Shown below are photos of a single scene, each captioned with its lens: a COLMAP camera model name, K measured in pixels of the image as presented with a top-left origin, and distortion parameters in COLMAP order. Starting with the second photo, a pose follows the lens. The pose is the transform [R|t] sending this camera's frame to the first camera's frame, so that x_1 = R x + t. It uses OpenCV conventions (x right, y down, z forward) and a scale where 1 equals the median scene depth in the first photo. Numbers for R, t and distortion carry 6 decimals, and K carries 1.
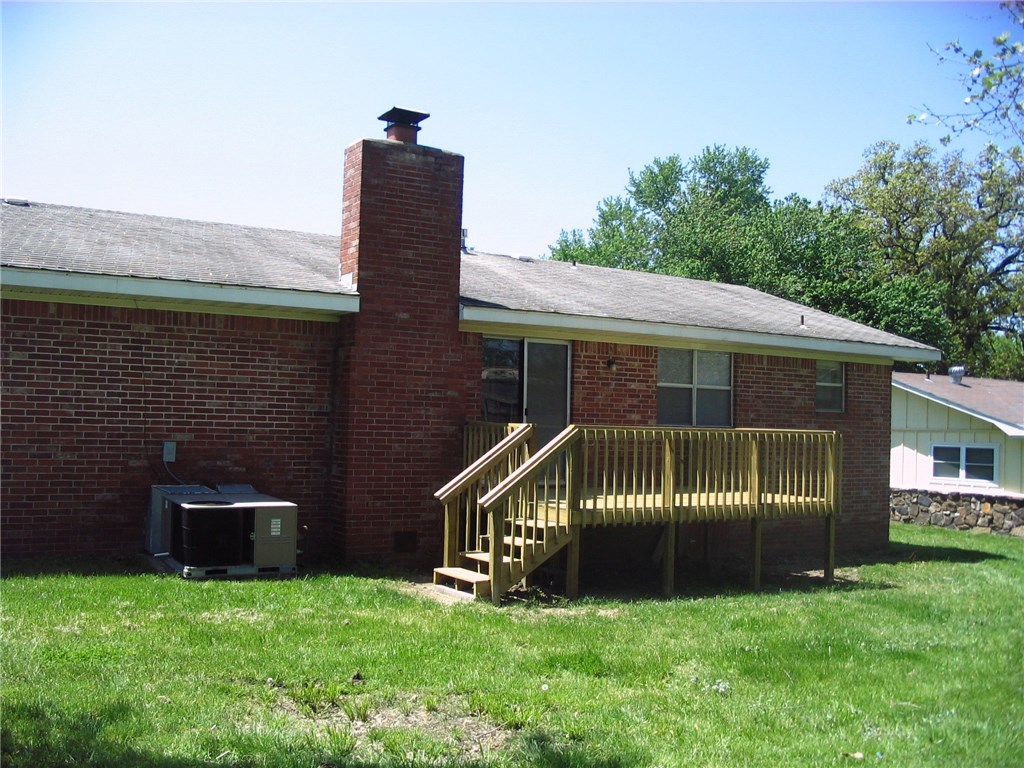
lens RADIAL K [[1087.0, 0, 515.2], [0, 1087.0, 391.3], [0, 0, 1]] dist [-0.168985, 0.177733]
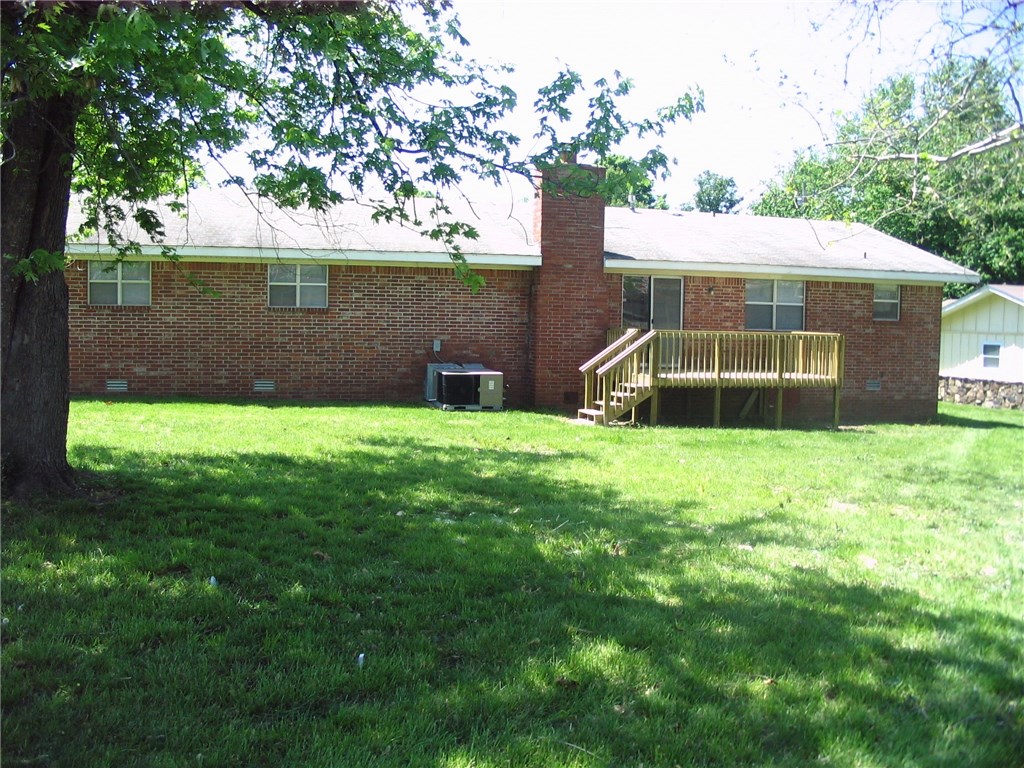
lens RADIAL K [[1087.0, 0, 515.2], [0, 1087.0, 391.3], [0, 0, 1]] dist [-0.168985, 0.177733]
pose [[0.966648, 0.011354, -0.255855, 0.263026], [0.011976, 0.995920, 0.089443, -0.027925], [0.255827, -0.089524, 0.962569, -0.707729]]
